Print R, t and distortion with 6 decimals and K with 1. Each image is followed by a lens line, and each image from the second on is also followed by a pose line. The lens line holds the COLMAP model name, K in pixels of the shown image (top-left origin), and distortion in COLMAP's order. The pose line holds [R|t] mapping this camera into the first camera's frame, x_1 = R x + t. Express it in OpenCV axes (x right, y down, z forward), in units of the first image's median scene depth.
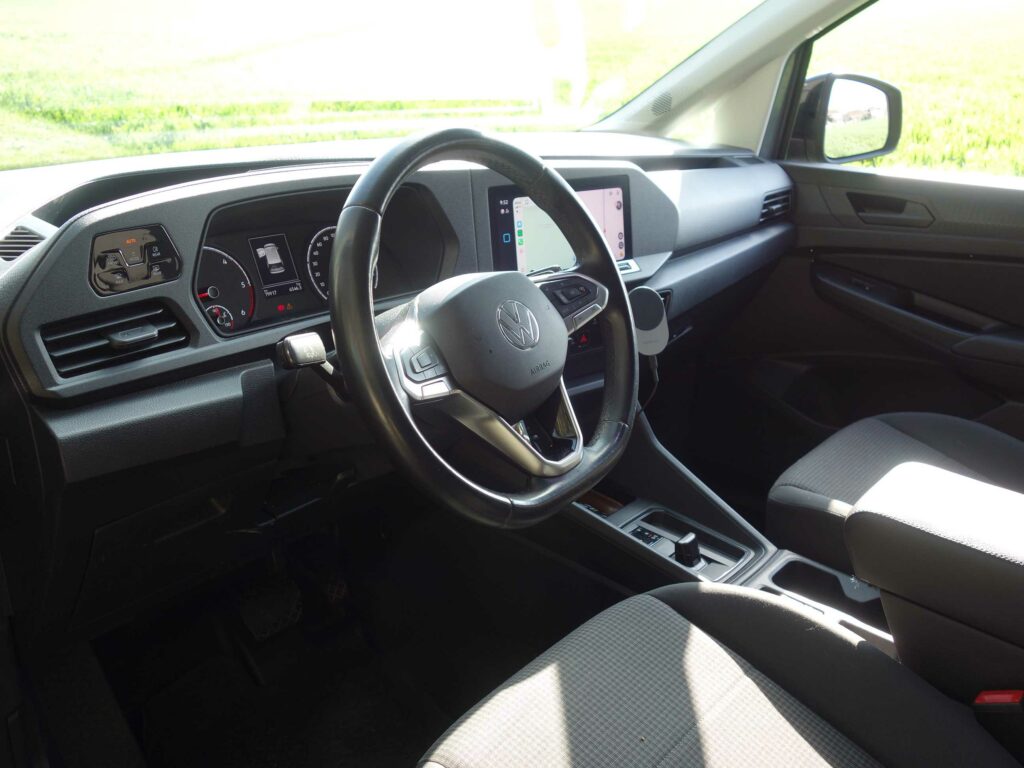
lens RADIAL K [[908.1, 0, 503.3], [0, 908.1, 389.0], [0, 0, 1]] dist [0.015461, -0.019375]
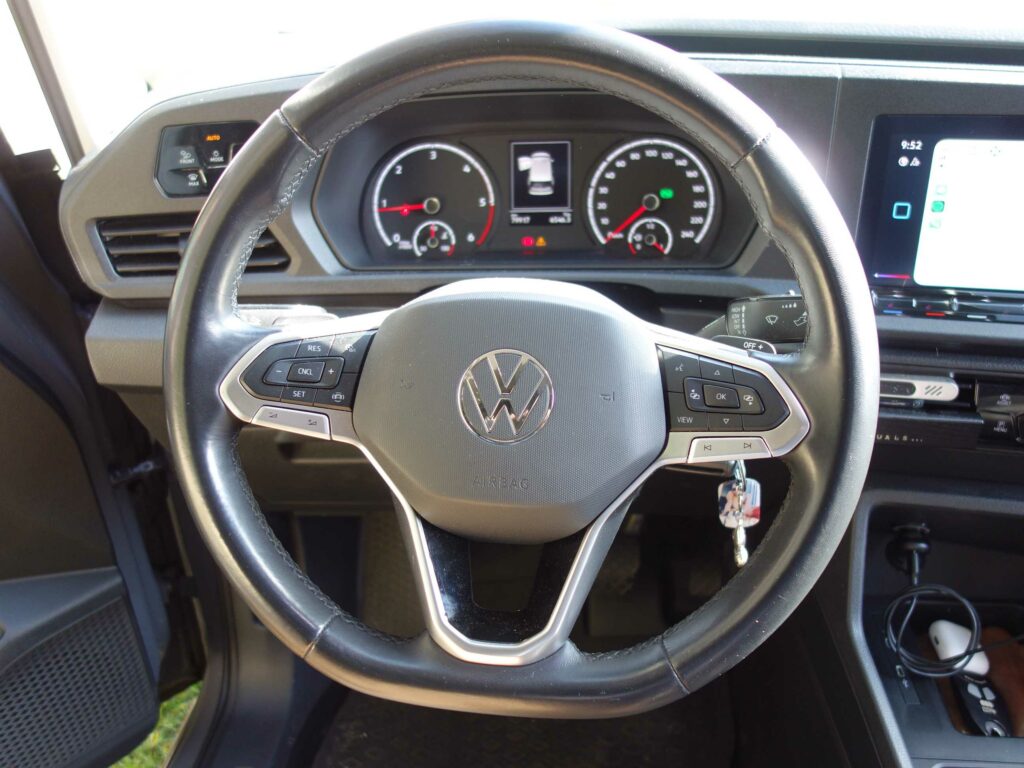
lens RADIAL K [[908.1, 0, 514.6], [0, 908.1, 383.7], [0, 0, 1]] dist [0.015461, -0.019375]
pose [[0.584009, 0.361699, -0.726710, 0.332247], [-0.224532, 0.932292, 0.283579, -0.187260], [0.780076, -0.002443, 0.625680, 0.512593]]
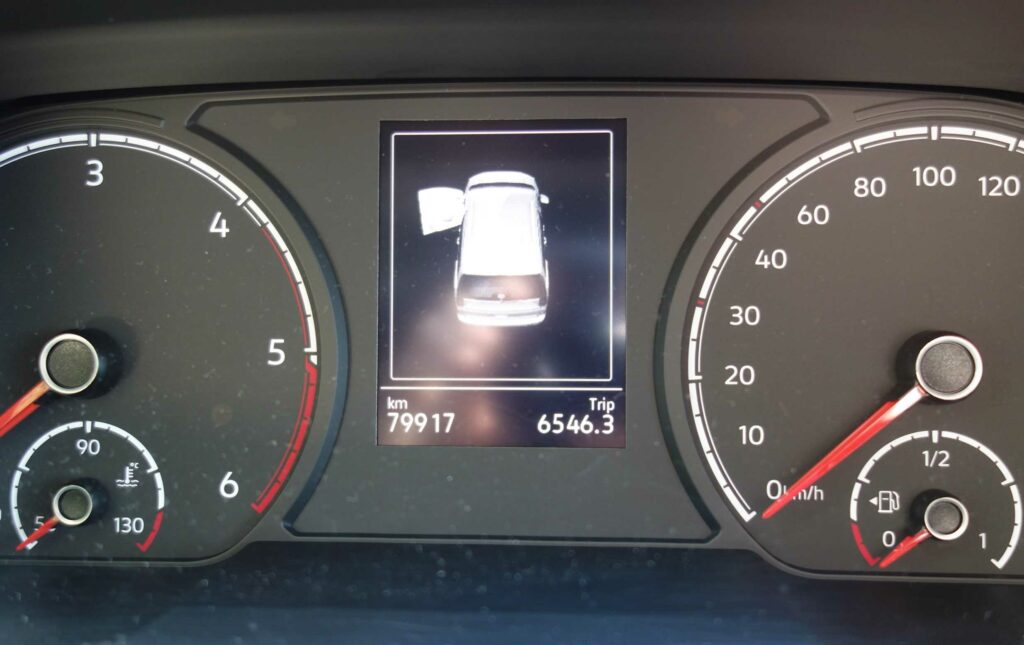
lens RADIAL K [[831.0, 0, 514.4], [0, 831.0, 325.9], [0, 0, 1]] dist [0.014139, 0.003555]
pose [[0.603635, 0.263897, -0.752319, -0.112060], [-0.241955, 0.959762, 0.142527, -0.151963], [0.759660, 0.095993, 0.643197, 0.879391]]
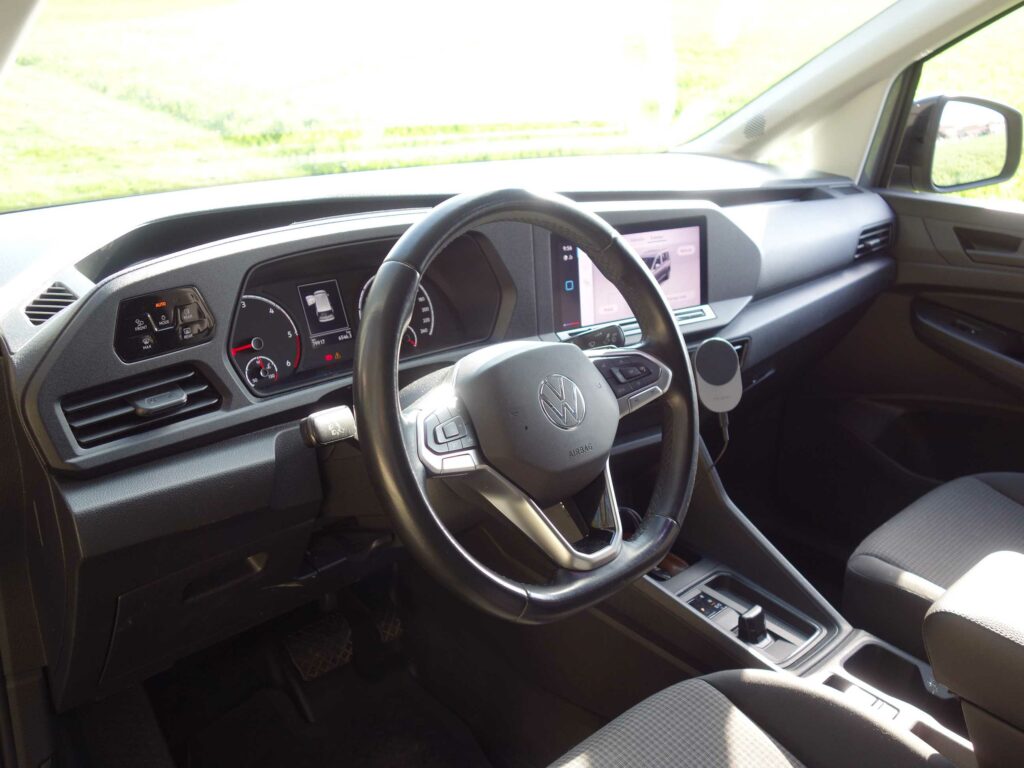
lens RADIAL K [[908.1, 0, 510.4], [0, 908.1, 383.6], [0, 0, 1]] dist [0.015461, -0.019375]
pose [[0.994304, 0.037665, -0.099707, 0.044749], [-0.037247, 0.999288, 0.006054, -0.073334], [0.099864, -0.002305, 0.994998, 0.055566]]
